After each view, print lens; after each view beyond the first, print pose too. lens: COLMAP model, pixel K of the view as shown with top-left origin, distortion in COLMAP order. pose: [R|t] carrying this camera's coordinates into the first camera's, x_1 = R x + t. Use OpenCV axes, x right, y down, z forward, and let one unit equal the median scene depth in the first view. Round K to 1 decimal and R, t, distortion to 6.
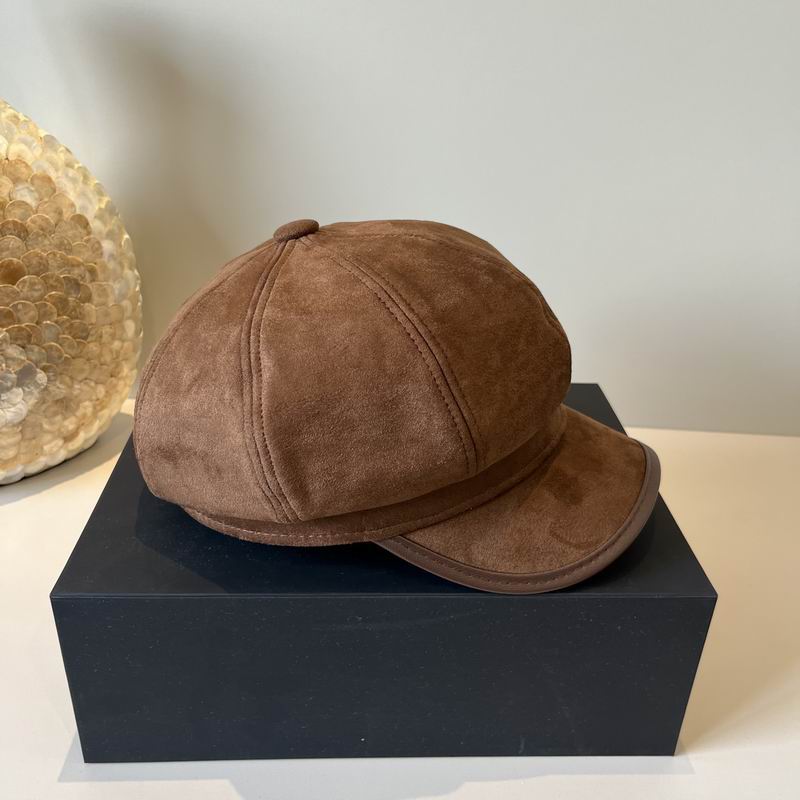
lens RADIAL K [[814.0, 0, 424.9], [0, 814.0, 378.4], [0, 0, 1]] dist [-0.013160, 0.000000]
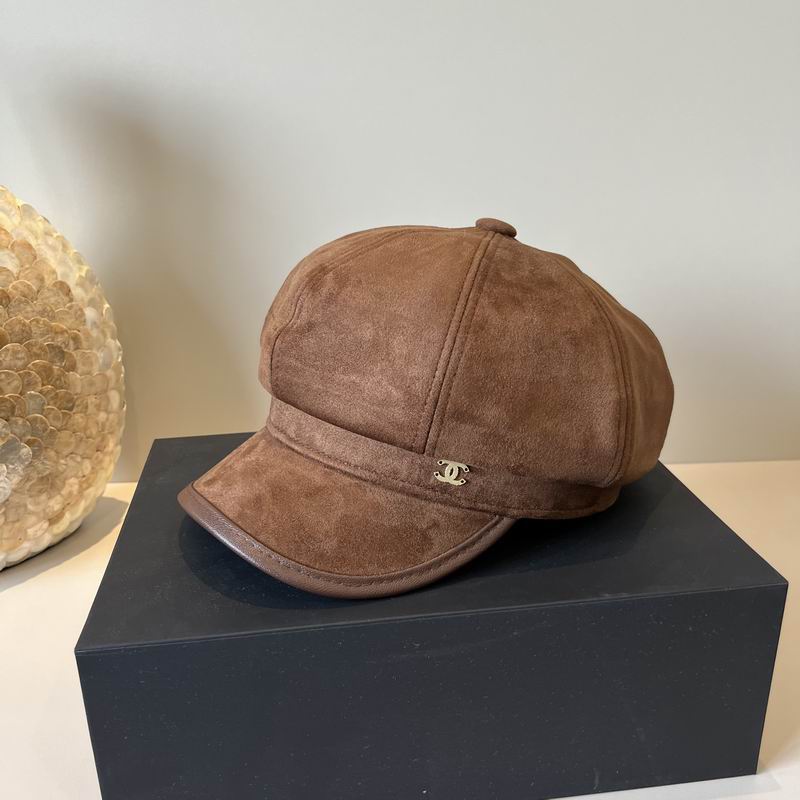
lens RADIAL K [[814.0, 0, 421.2], [0, 814.0, 377.1], [0, 0, 1]] dist [-0.013160, 0.000000]
pose [[0.994329, -0.081960, 0.067762, -0.071445], [0.090187, 0.987543, -0.128938, 0.072873], [-0.056350, 0.134318, 0.989335, 0.031677]]
